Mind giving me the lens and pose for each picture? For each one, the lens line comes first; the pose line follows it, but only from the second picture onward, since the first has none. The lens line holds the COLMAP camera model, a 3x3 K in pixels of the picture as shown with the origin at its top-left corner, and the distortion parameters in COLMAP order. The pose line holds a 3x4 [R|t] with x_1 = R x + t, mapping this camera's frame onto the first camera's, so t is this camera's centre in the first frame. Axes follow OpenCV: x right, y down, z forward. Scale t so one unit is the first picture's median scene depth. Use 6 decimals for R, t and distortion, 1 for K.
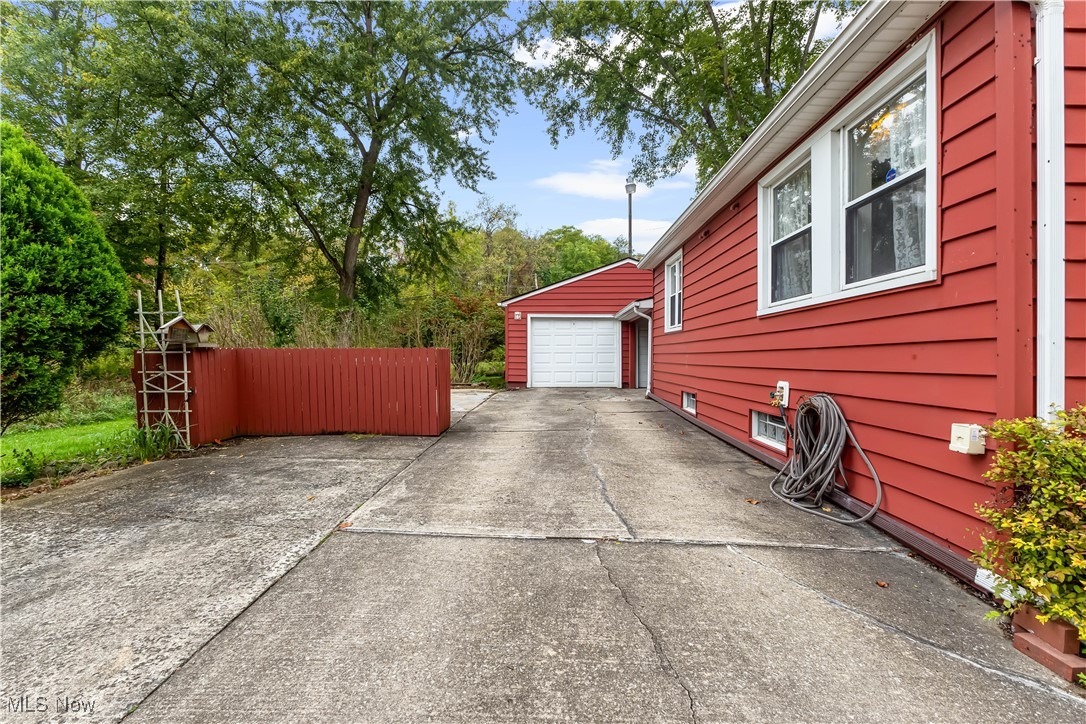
lens RADIAL K [[475.0, 0, 543.8], [0, 475.0, 359.5], [0, 0, 1]] dist [0.012385, -0.002826]
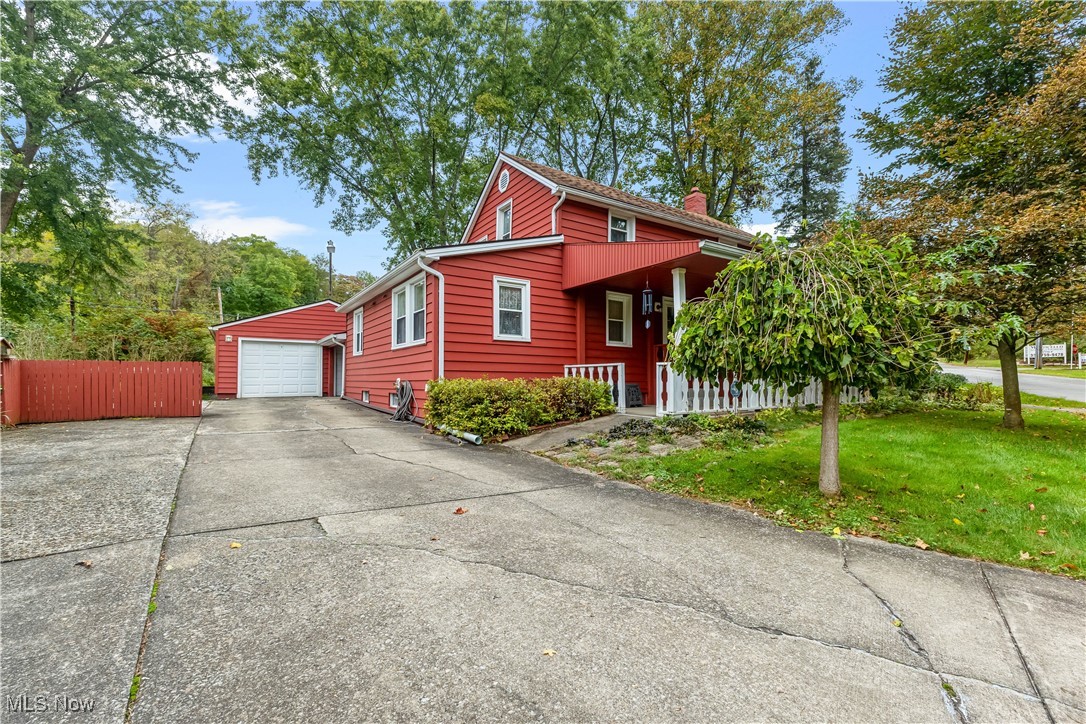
lens RADIAL K [[475.0, 0, 541.1], [0, 475.0, 363.2], [0, 0, 1]] dist [0.012385, -0.002826]
pose [[0.827164, 0.017045, 0.561702, -0.048674], [0.005784, 0.999229, -0.038839, 0.013532], [-0.561931, 0.035375, 0.826428, -0.274290]]
